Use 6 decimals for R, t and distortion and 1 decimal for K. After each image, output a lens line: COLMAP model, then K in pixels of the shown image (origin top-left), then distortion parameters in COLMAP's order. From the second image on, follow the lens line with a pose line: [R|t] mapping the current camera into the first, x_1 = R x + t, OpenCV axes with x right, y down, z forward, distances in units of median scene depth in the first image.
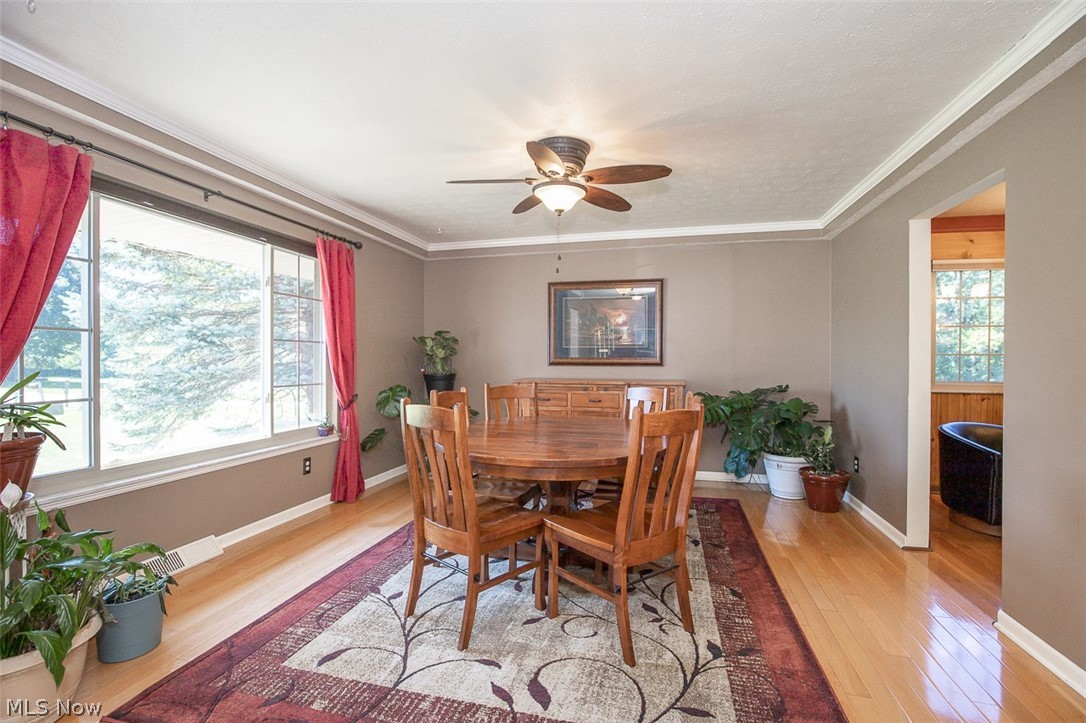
lens RADIAL K [[496.4, 0, 540.1], [0, 496.4, 362.6], [0, 0, 1]] dist [-0.011522, 0.000000]
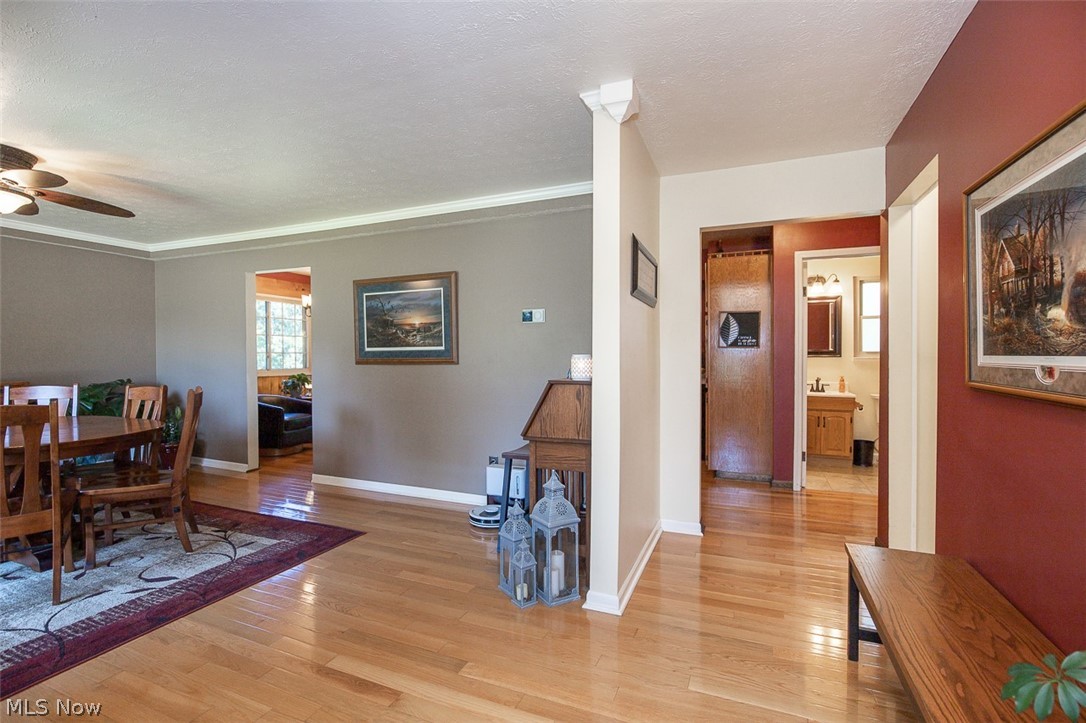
lens RADIAL K [[496.4, 0, 540.1], [0, 496.4, 362.6], [0, 0, 1]] dist [-0.011522, 0.000000]
pose [[0.151716, -0.023058, 0.988155, -1.113750], [0.011990, 0.999697, 0.021487, -0.015728], [-0.988351, 0.008588, 0.151947, -0.332236]]
